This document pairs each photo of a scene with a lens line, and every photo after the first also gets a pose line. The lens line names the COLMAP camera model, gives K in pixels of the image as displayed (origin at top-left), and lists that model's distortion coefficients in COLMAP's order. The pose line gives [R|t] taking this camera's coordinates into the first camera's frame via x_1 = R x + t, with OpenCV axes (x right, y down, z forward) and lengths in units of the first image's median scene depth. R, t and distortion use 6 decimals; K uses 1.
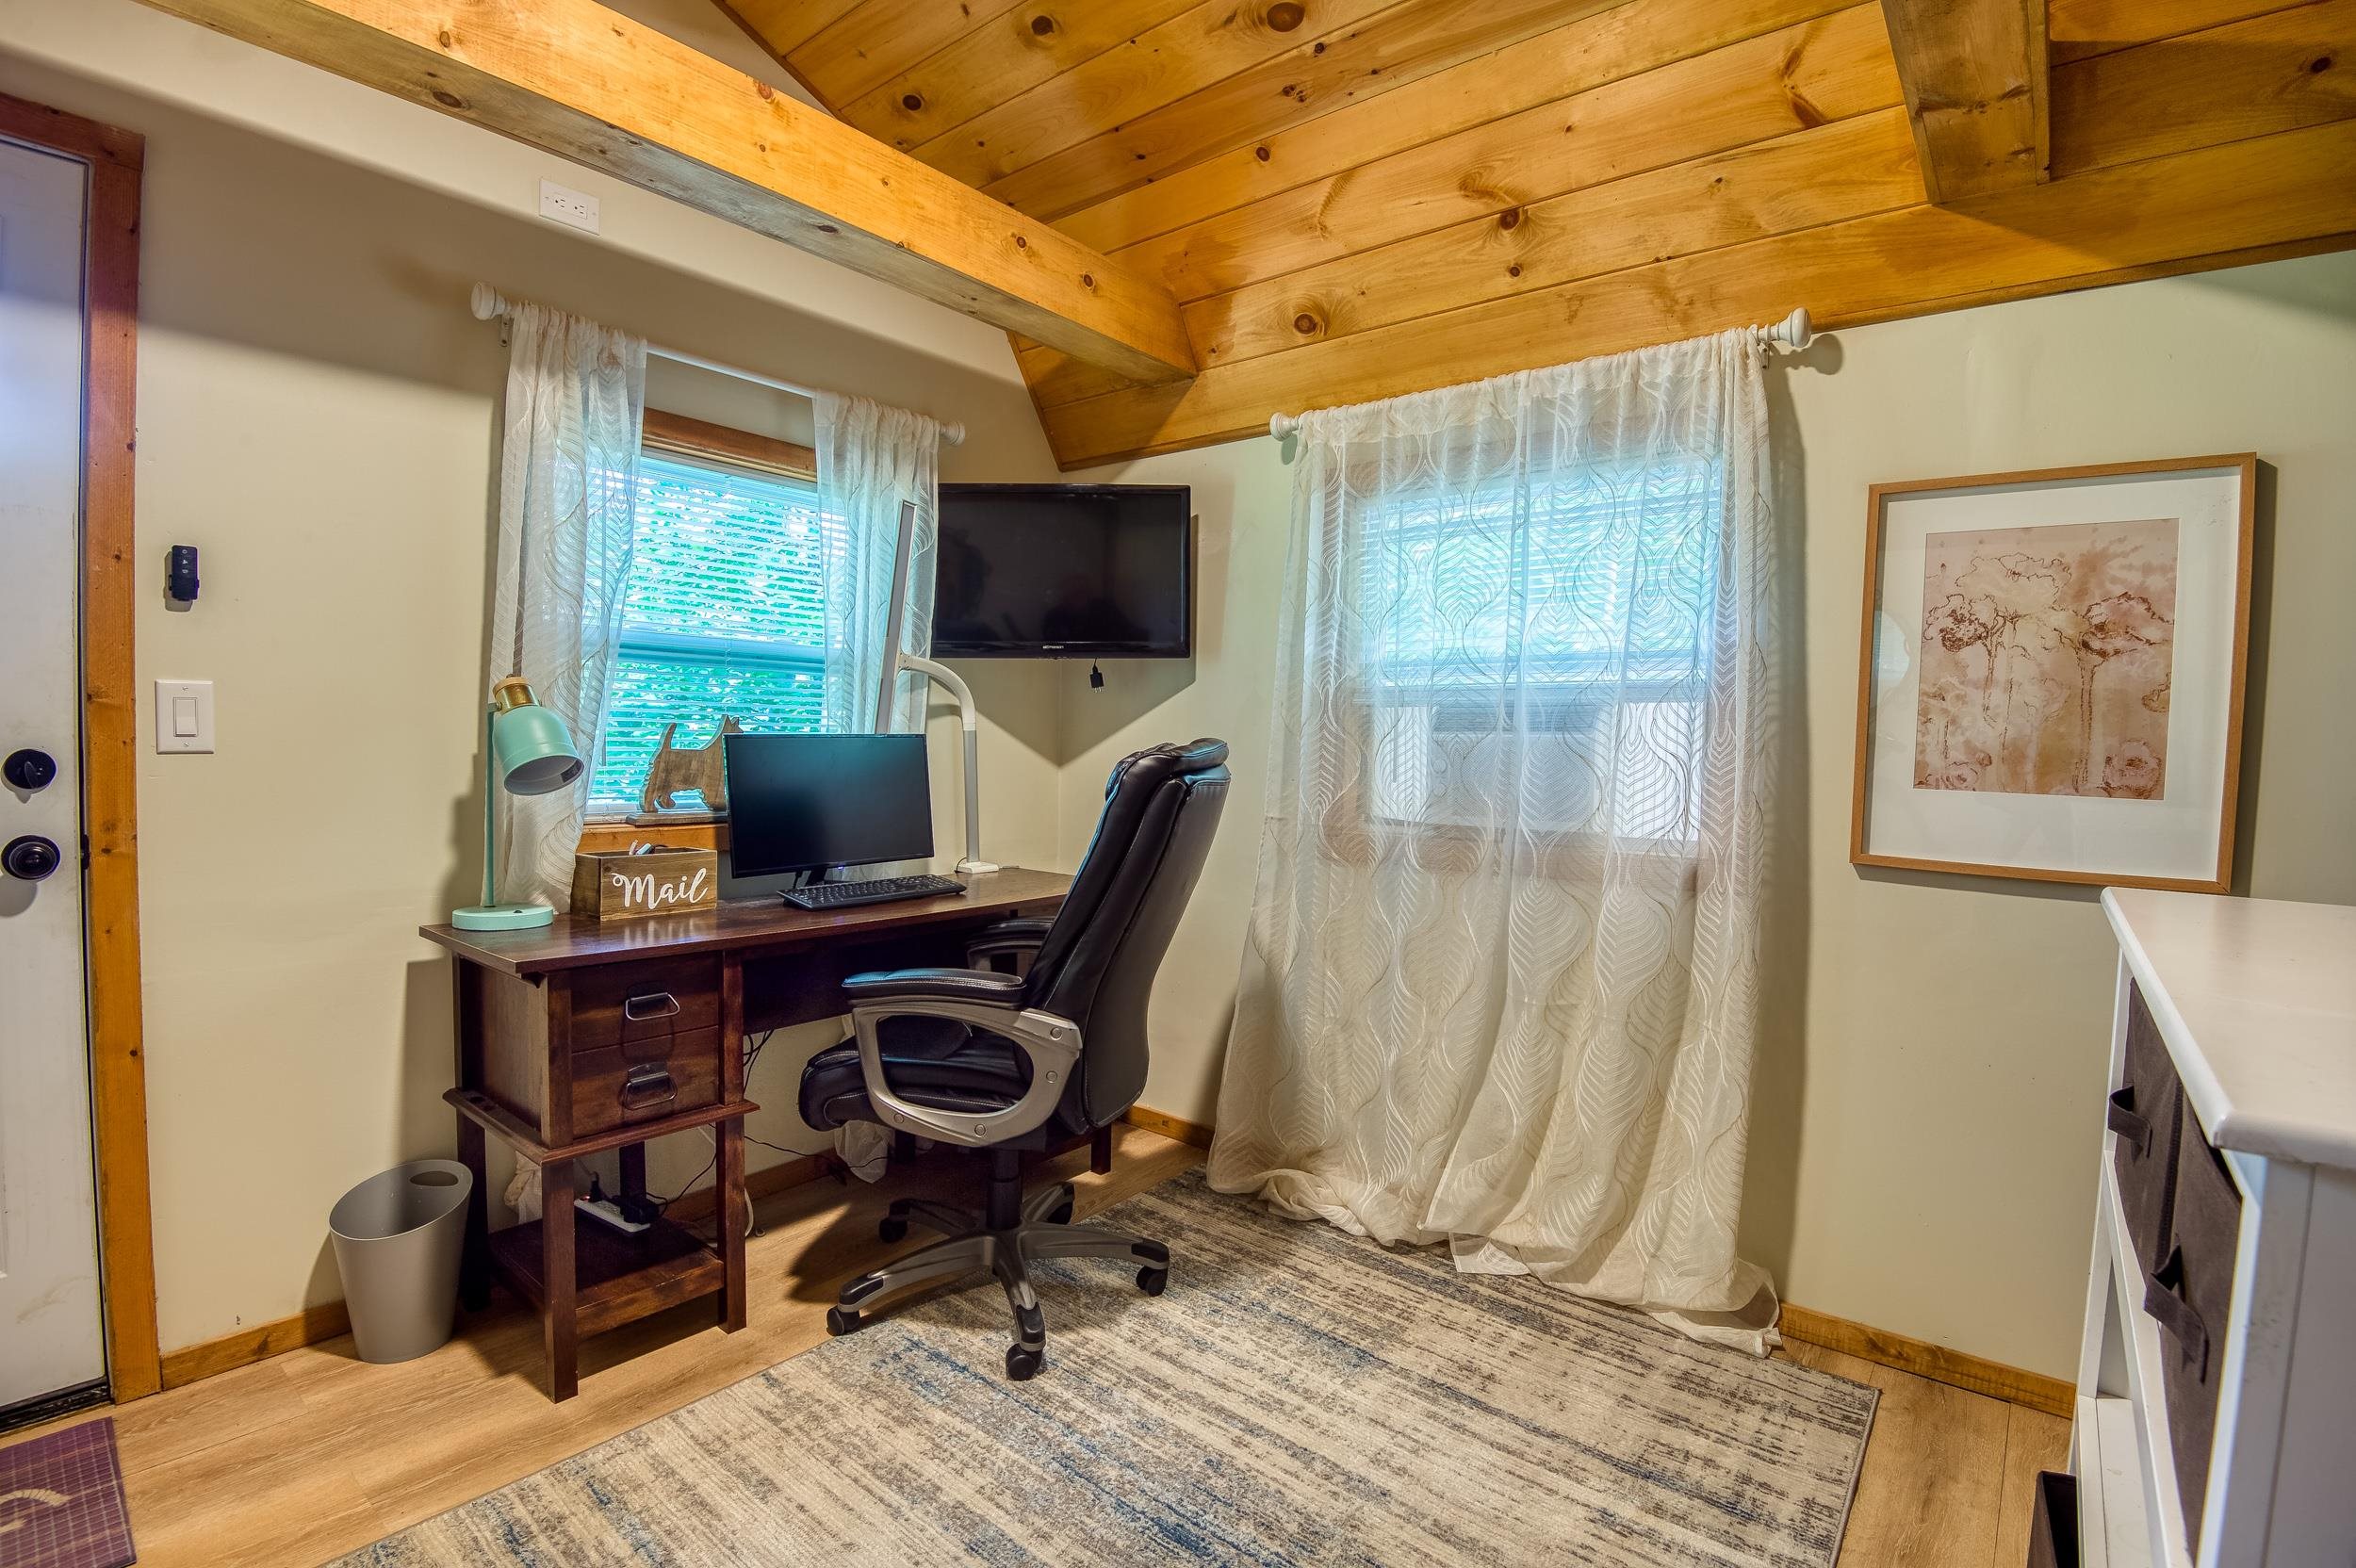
lens RADIAL K [[1101.5, 0, 1184.5], [0, 1101.5, 804.7], [0, 0, 1]] dist [-0.038092, 0.000657]
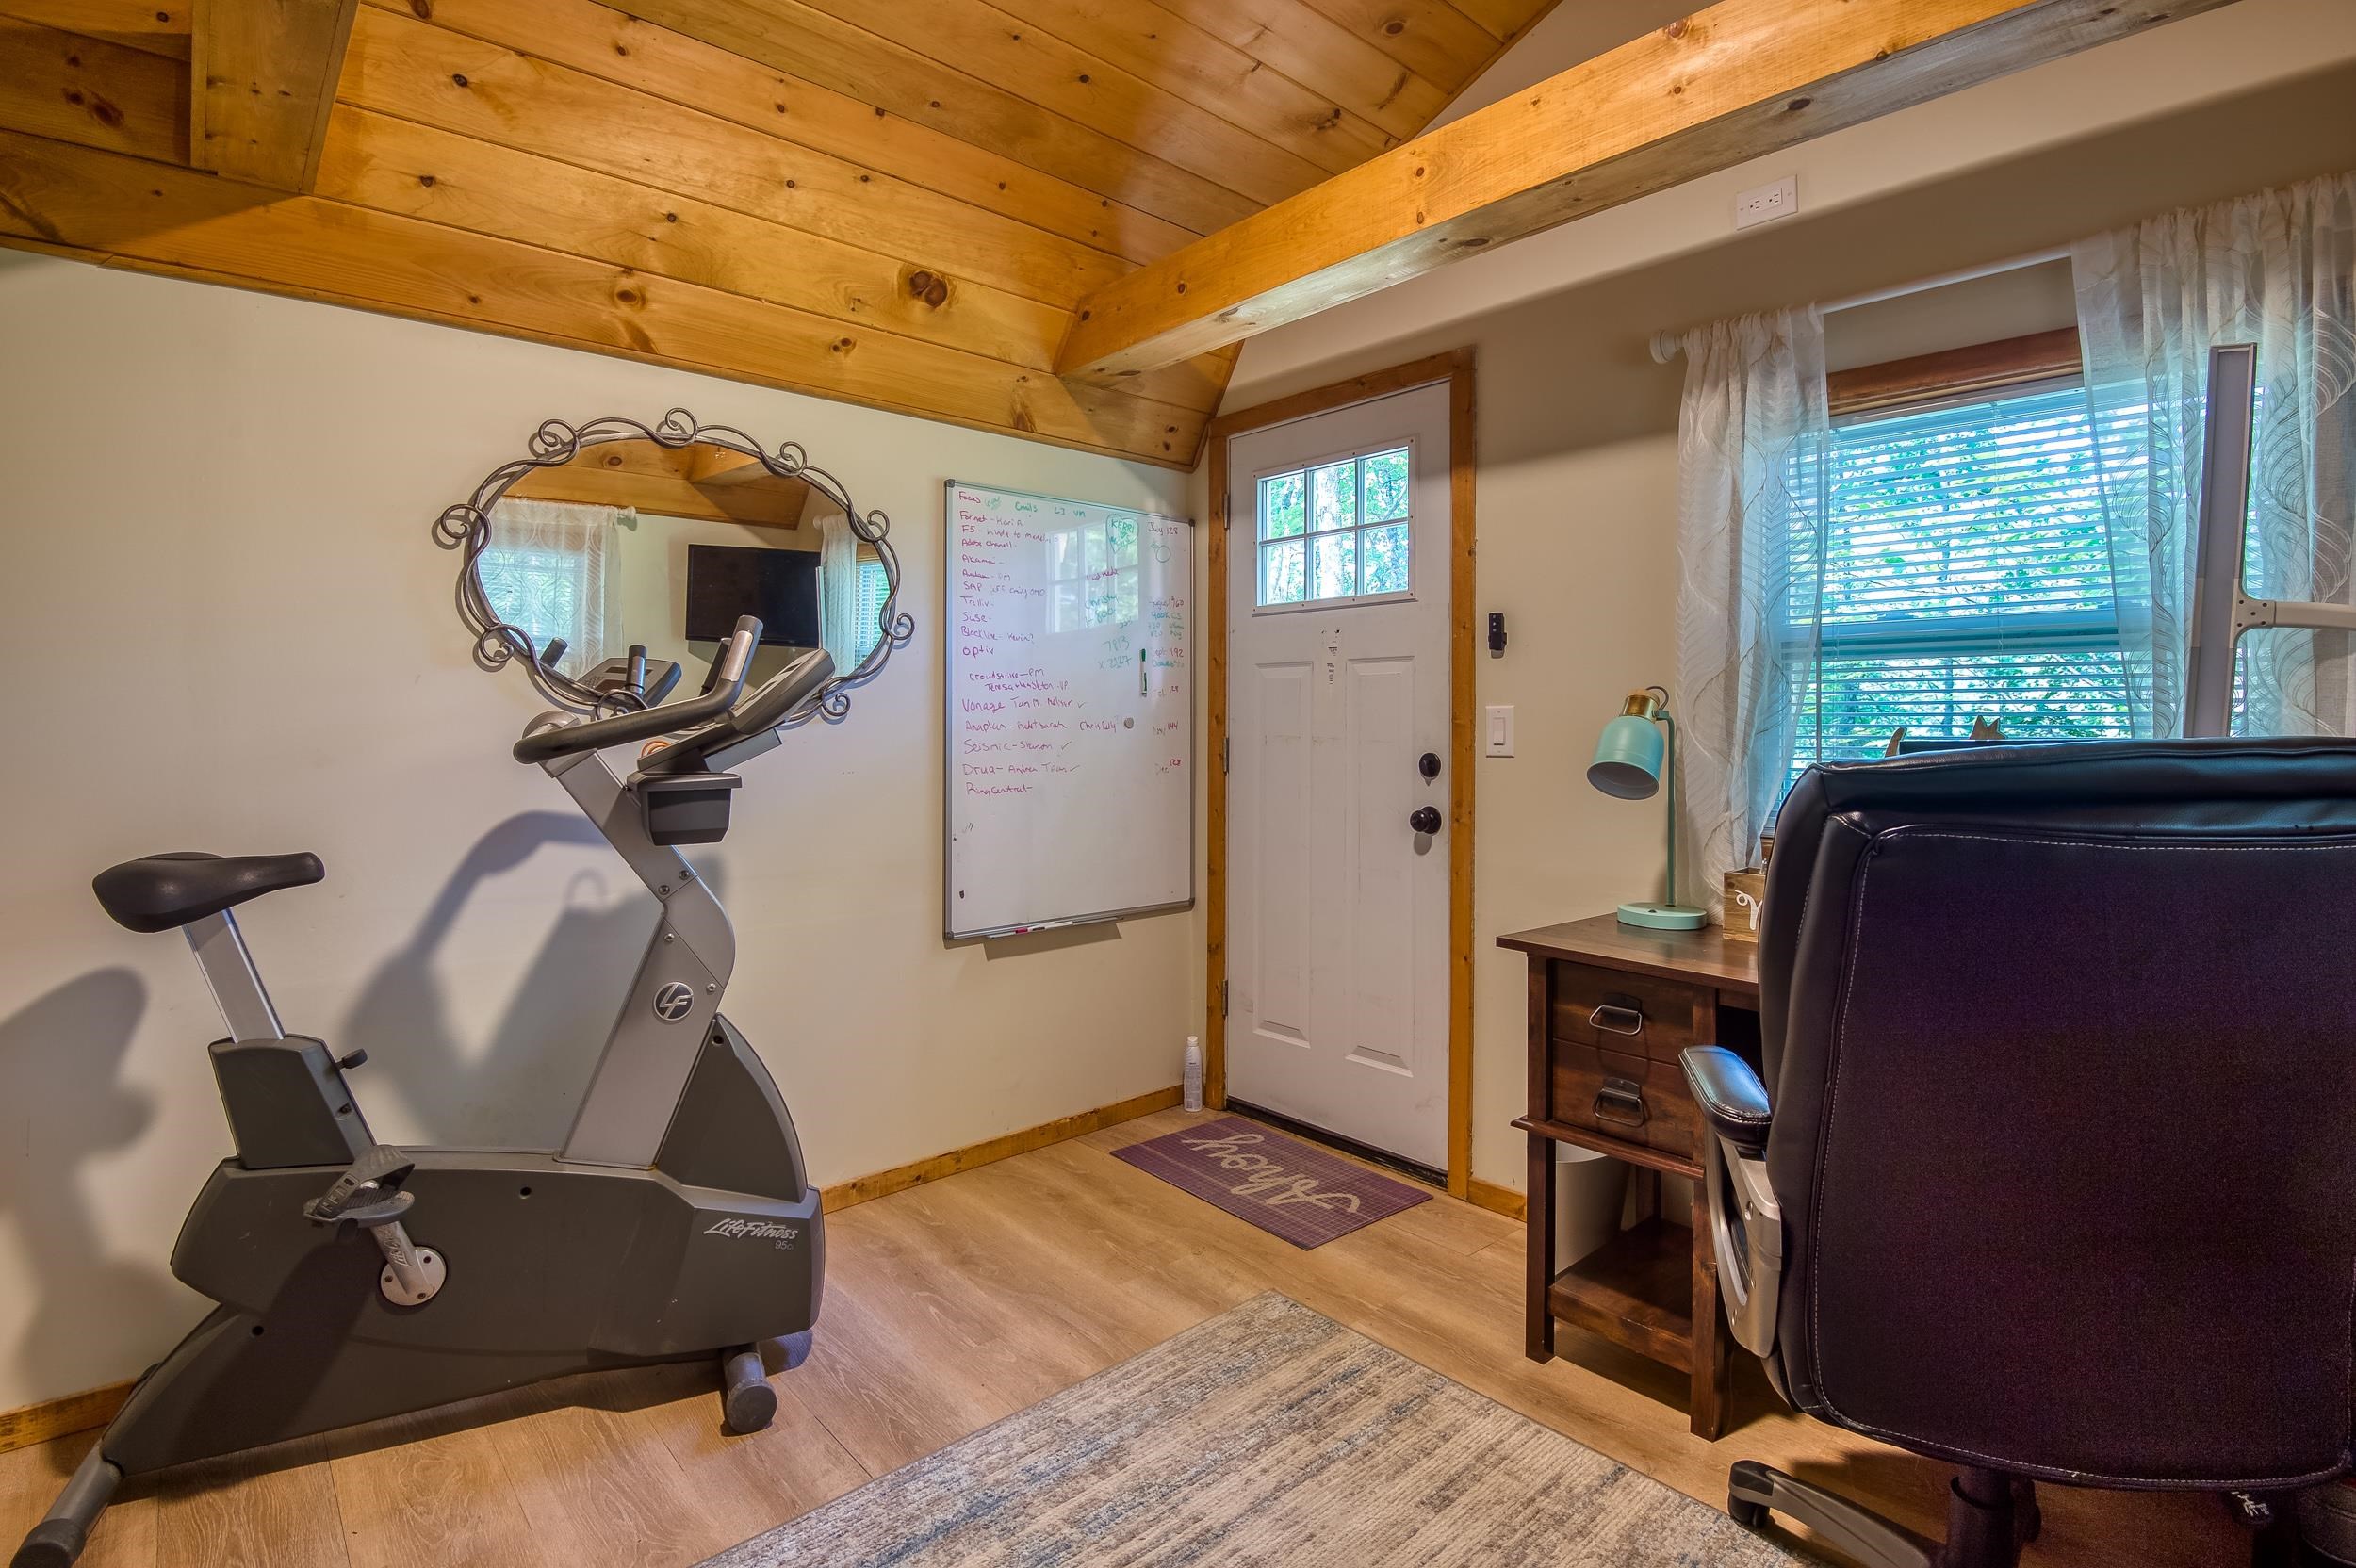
lens RADIAL K [[1132.9, 0, 1180.0], [0, 1132.9, 734.4], [0, 0, 1]] dist [-0.002878, -0.000719]
pose [[-0.139146, -0.015158, -0.990156, 0.653147], [-0.065067, 0.997862, -0.006133, -0.043875], [0.988132, 0.063574, -0.139835, 0.834409]]
